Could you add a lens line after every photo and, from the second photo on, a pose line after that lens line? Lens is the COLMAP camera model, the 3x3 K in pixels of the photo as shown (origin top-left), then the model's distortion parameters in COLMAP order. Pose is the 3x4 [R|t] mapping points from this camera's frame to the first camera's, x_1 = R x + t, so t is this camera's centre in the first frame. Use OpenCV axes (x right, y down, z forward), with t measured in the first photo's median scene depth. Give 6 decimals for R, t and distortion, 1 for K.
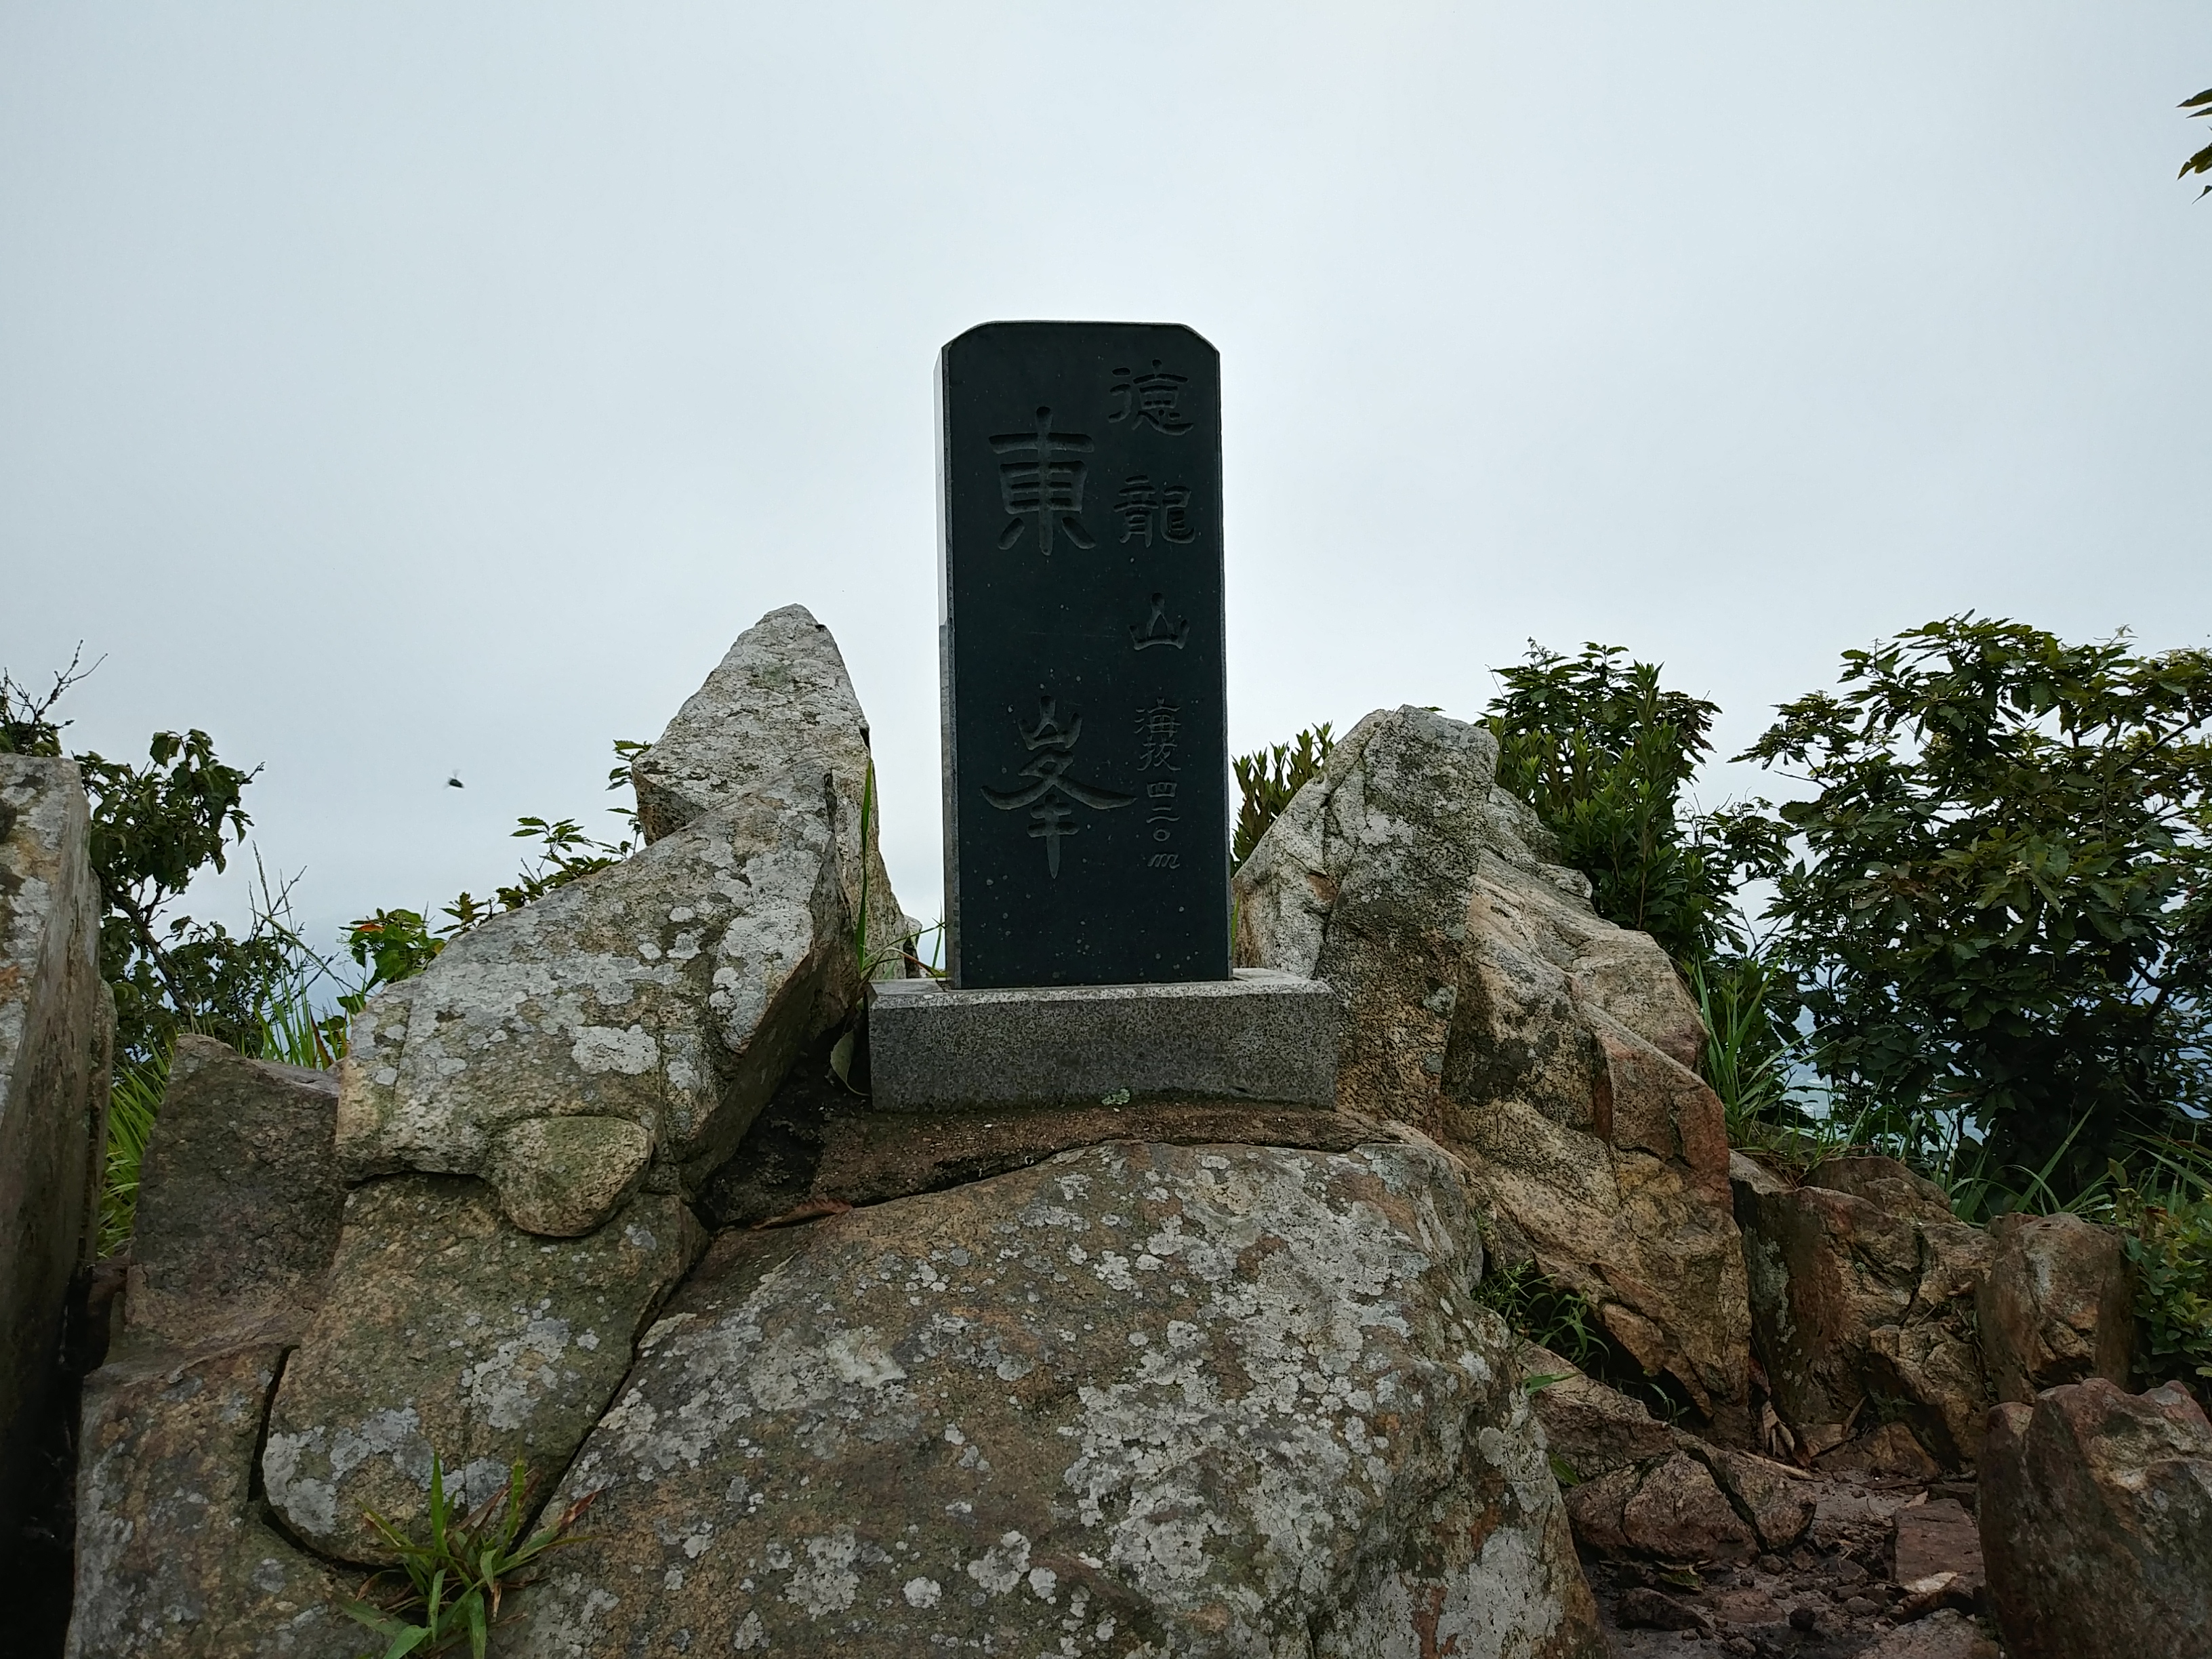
lens RADIAL K [[1842.3, 0, 1125.6], [0, 1842.3, 841.6], [0, 0, 1]] dist [0.025108, -0.062508]
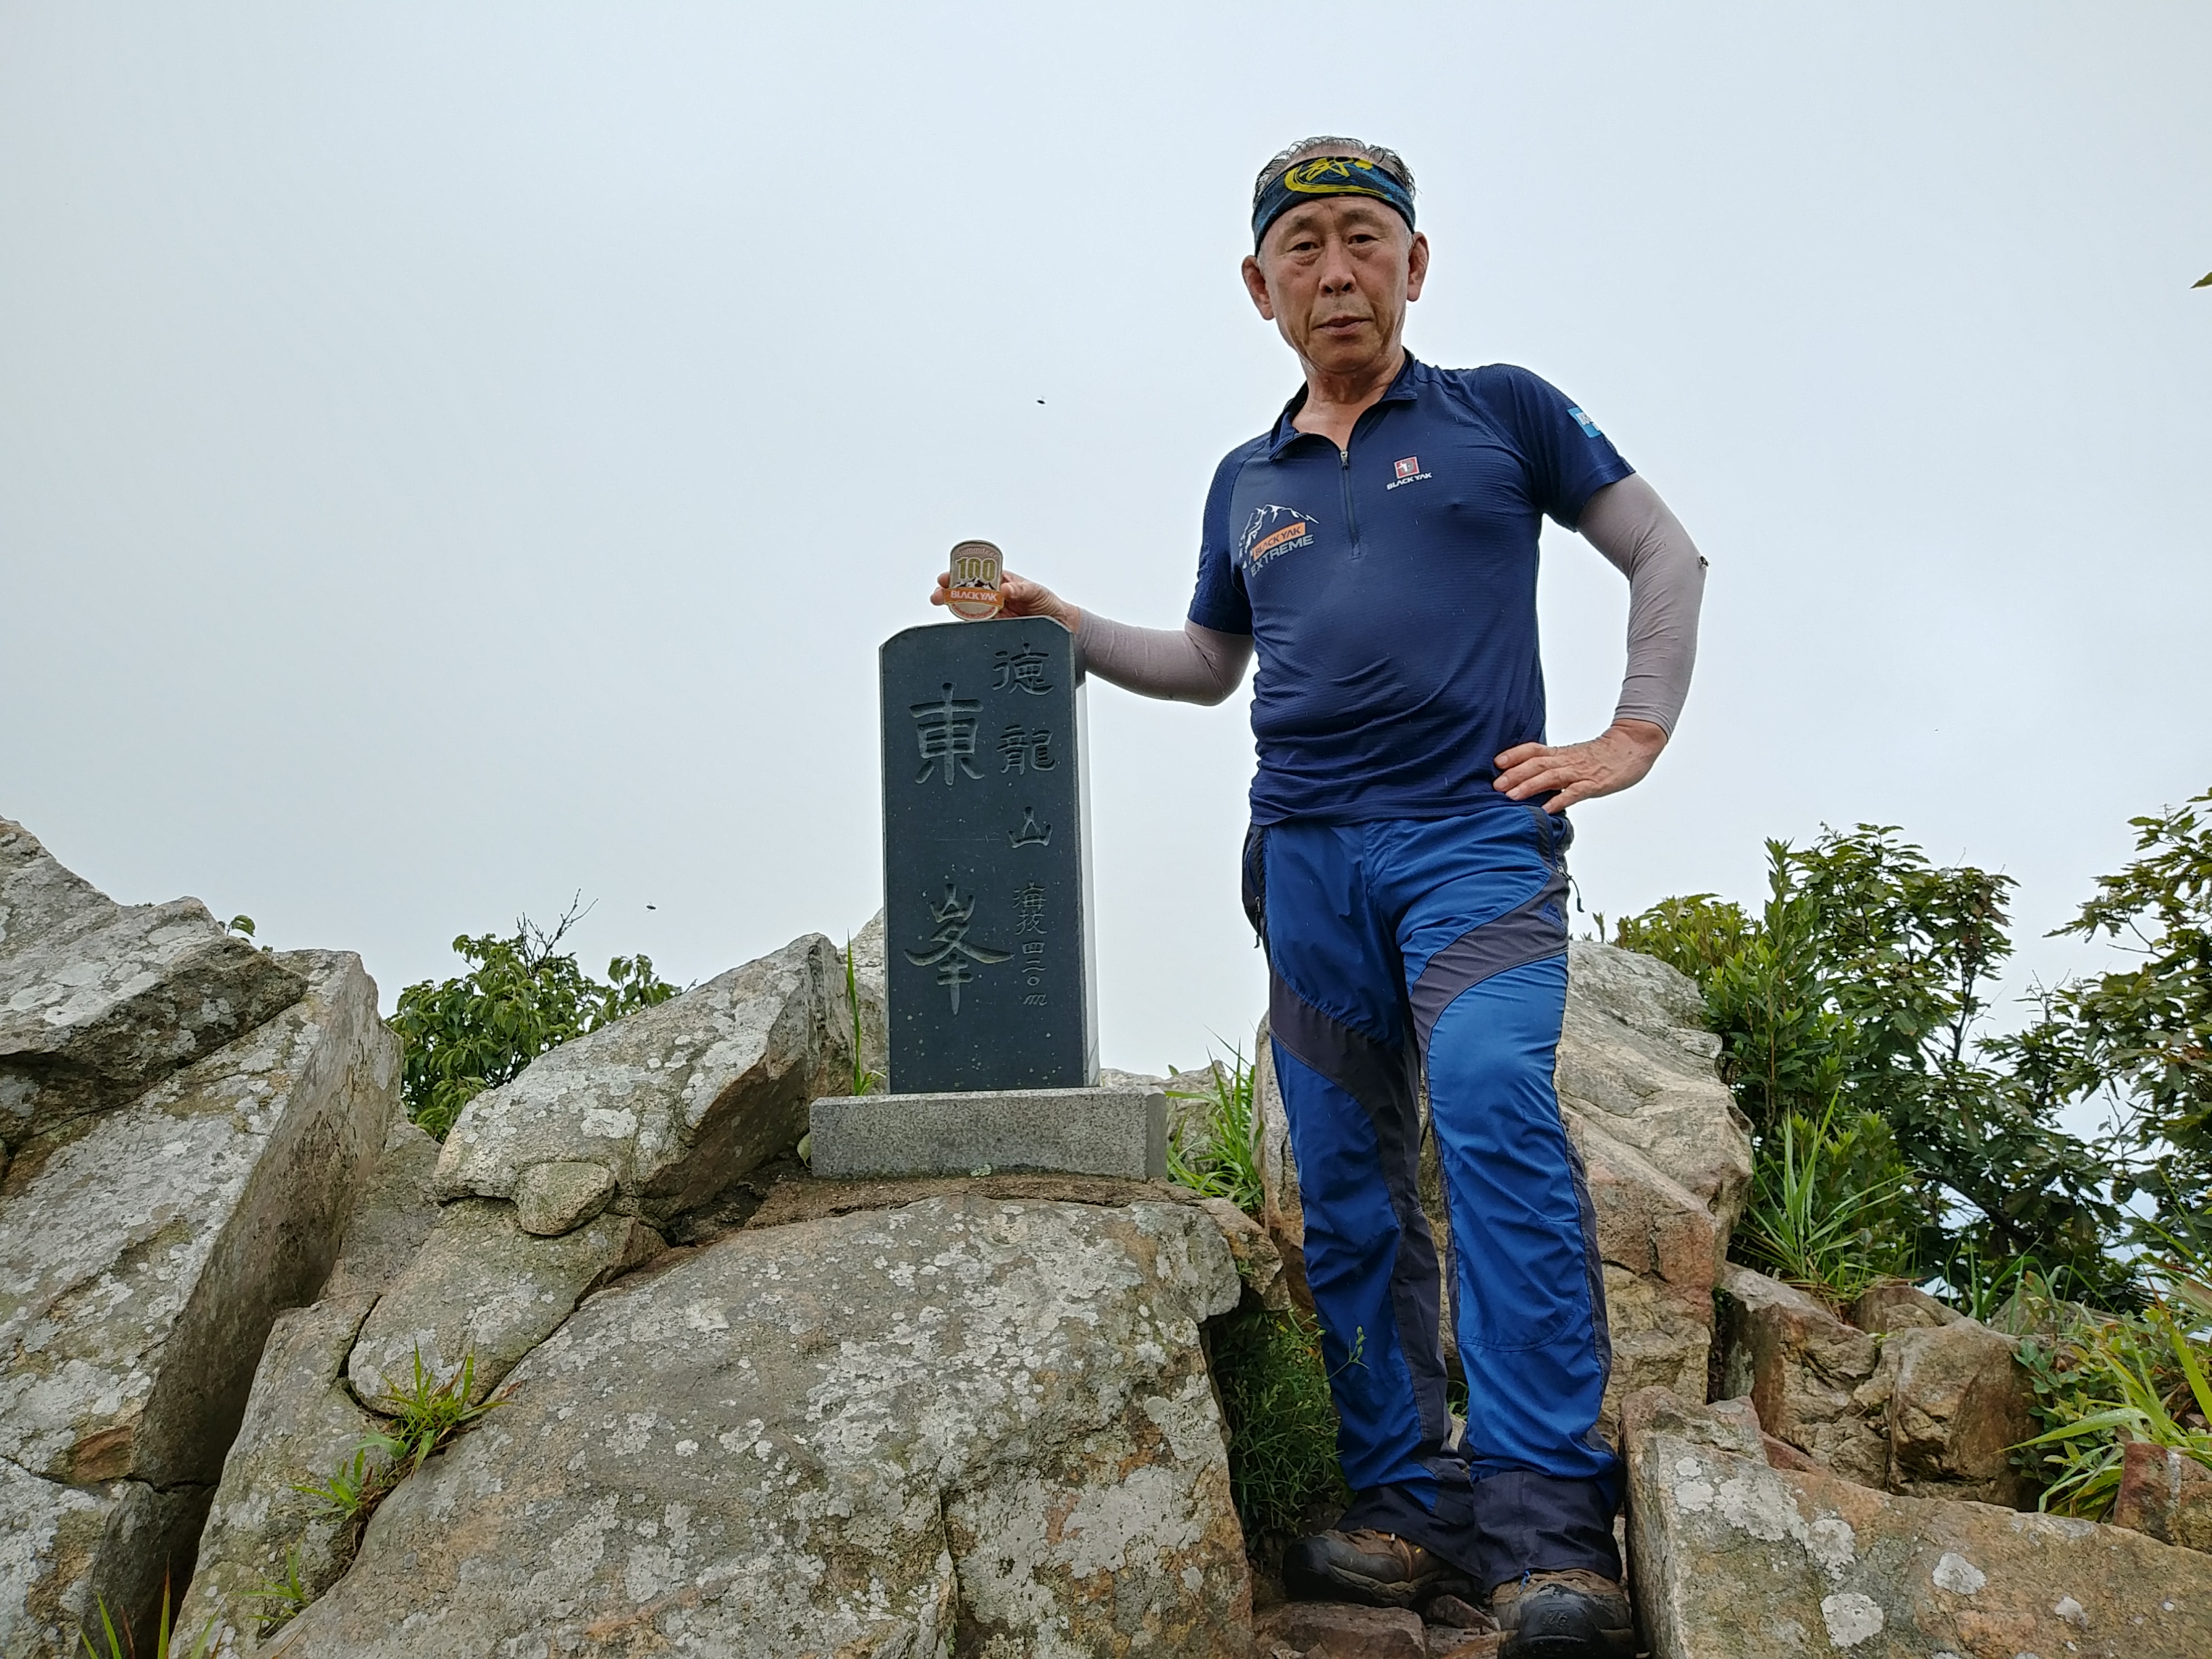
lens RADIAL K [[1842.3, 0, 1101.0], [0, 1842.3, 833.6], [0, 0, 1]] dist [0.025108, -0.062508]
pose [[0.951503, -0.055110, -0.302663, 0.493621], [0.017037, 0.991754, -0.127022, 0.063148], [0.307167, 0.115706, 0.944595, -0.295488]]
